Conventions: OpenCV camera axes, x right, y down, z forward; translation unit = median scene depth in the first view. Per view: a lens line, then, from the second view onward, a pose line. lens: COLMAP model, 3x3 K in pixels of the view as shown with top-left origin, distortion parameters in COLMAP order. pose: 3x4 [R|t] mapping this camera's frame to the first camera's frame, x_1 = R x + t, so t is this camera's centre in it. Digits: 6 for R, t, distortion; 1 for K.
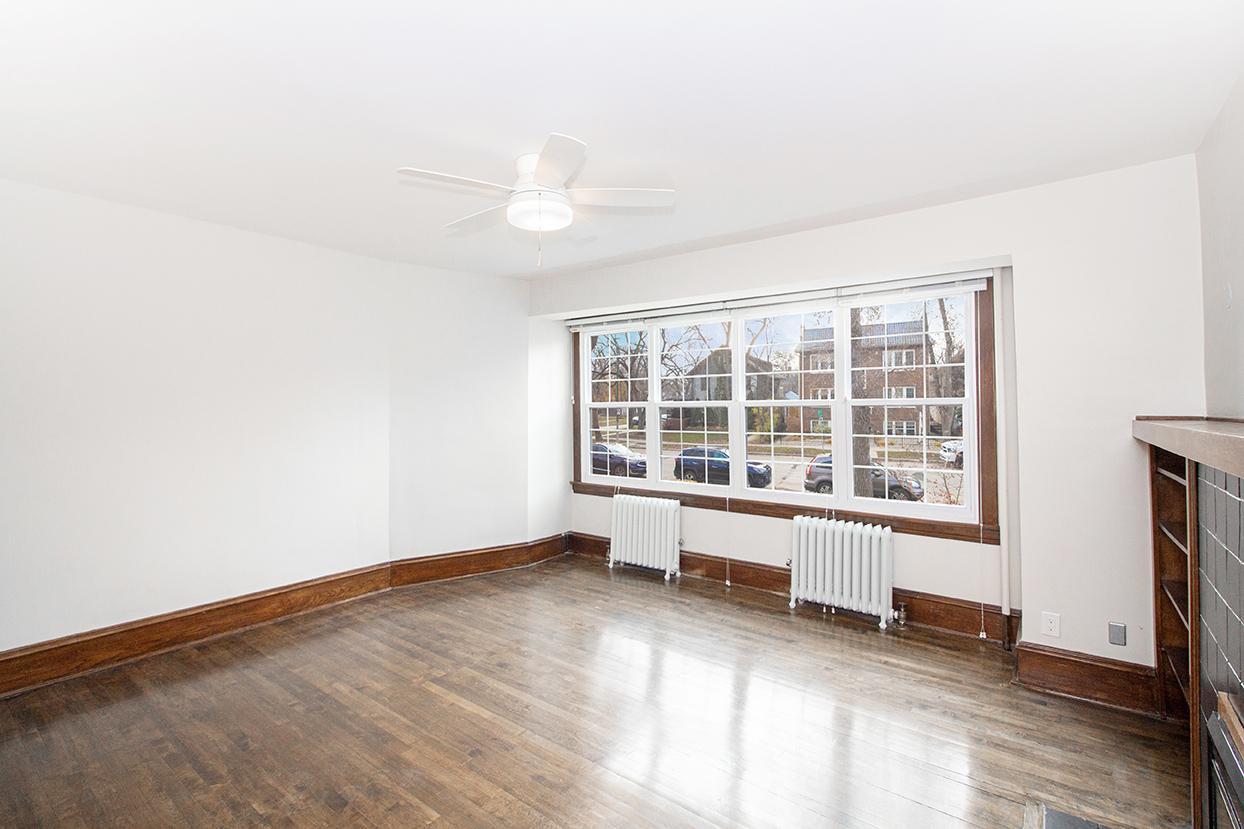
lens RADIAL K [[579.1, 0, 624.9], [0, 579.1, 399.4], [0, 0, 1]] dist [0.002356, 0.001530]
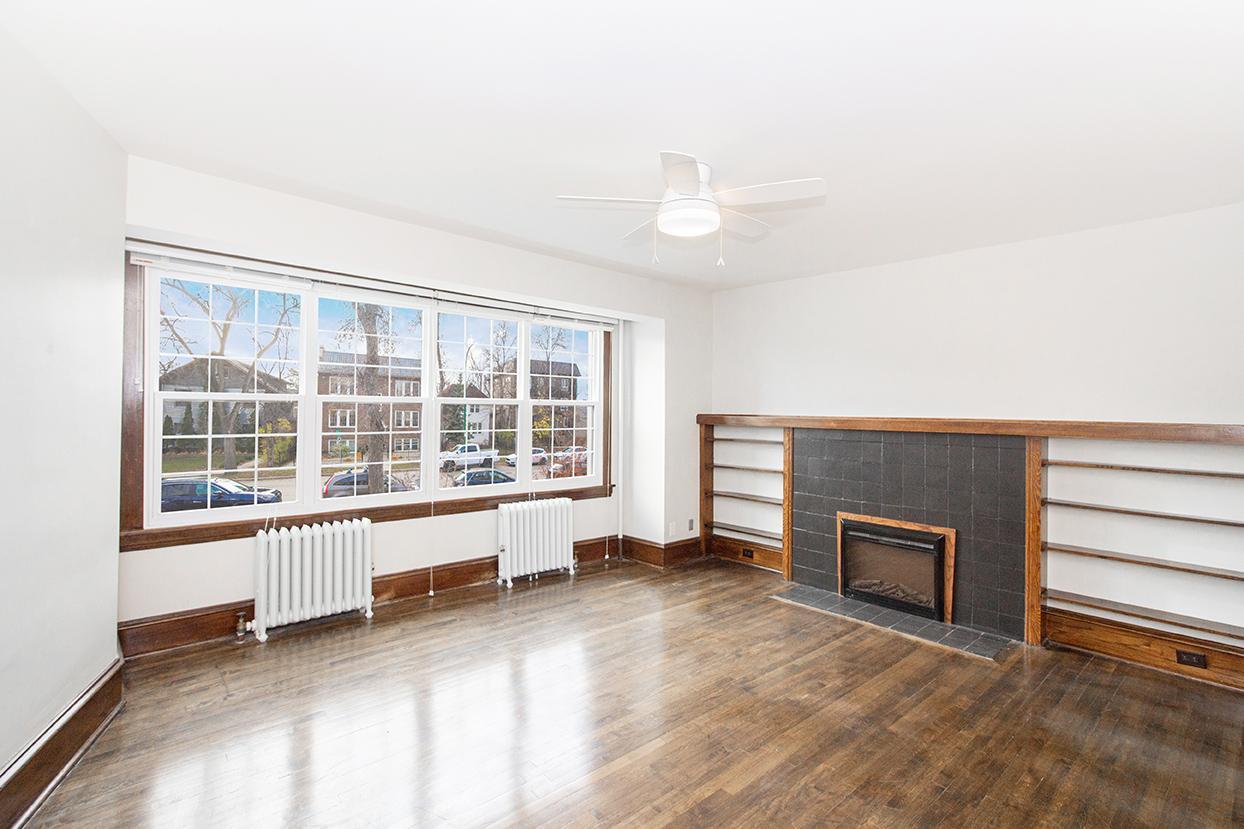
lens RADIAL K [[579.1, 0, 623.0], [0, 579.1, 404.7], [0, 0, 1]] dist [0.002356, 0.001530]
pose [[0.181683, 0.012277, 0.983281, -0.747421], [-0.031121, 0.999493, -0.006729, 0.011620], [-0.982865, -0.029379, 0.181972, 0.585182]]
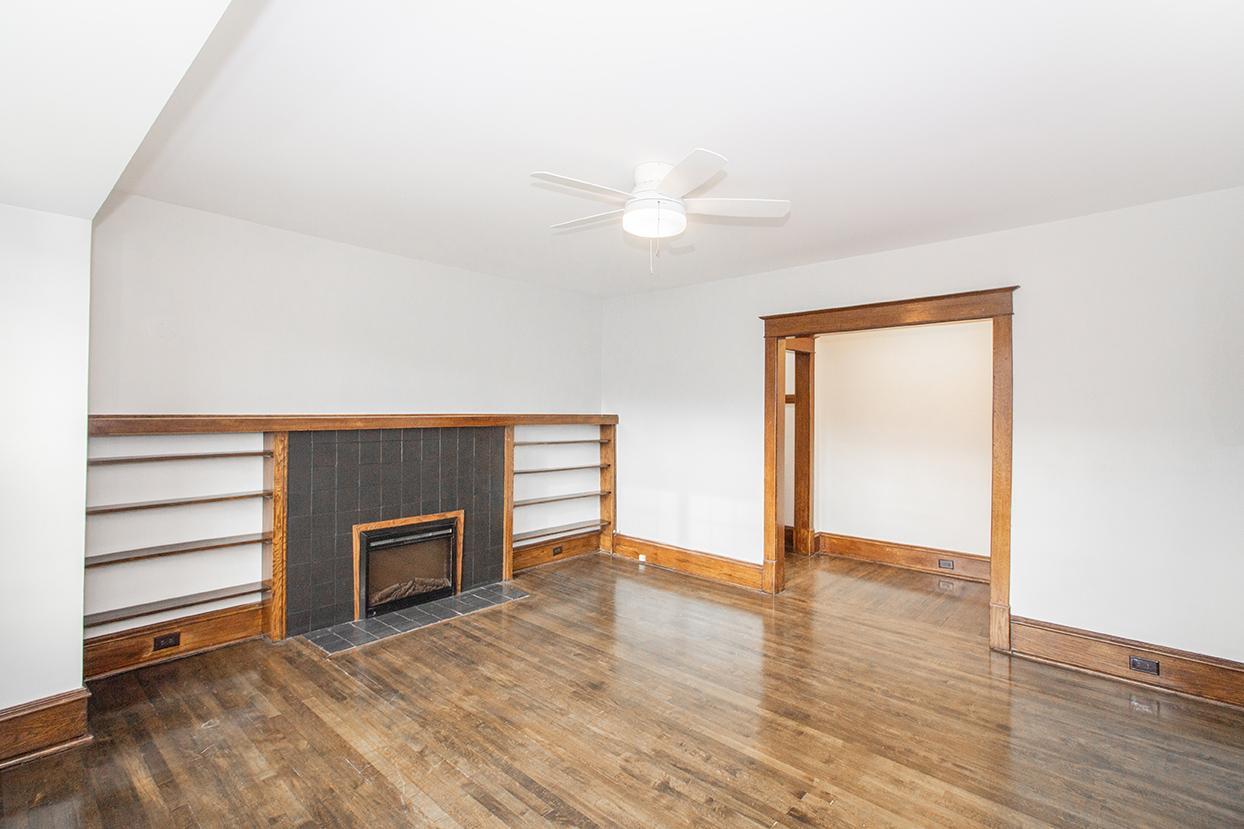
lens RADIAL K [[579.1, 0, 625.3], [0, 579.1, 408.3], [0, 0, 1]] dist [0.002356, 0.001530]
pose [[-0.997081, -0.006774, 0.076050, -0.110673], [-0.008064, 0.999829, -0.016666, 0.016294], [-0.075924, -0.017230, -0.996965, 1.274283]]
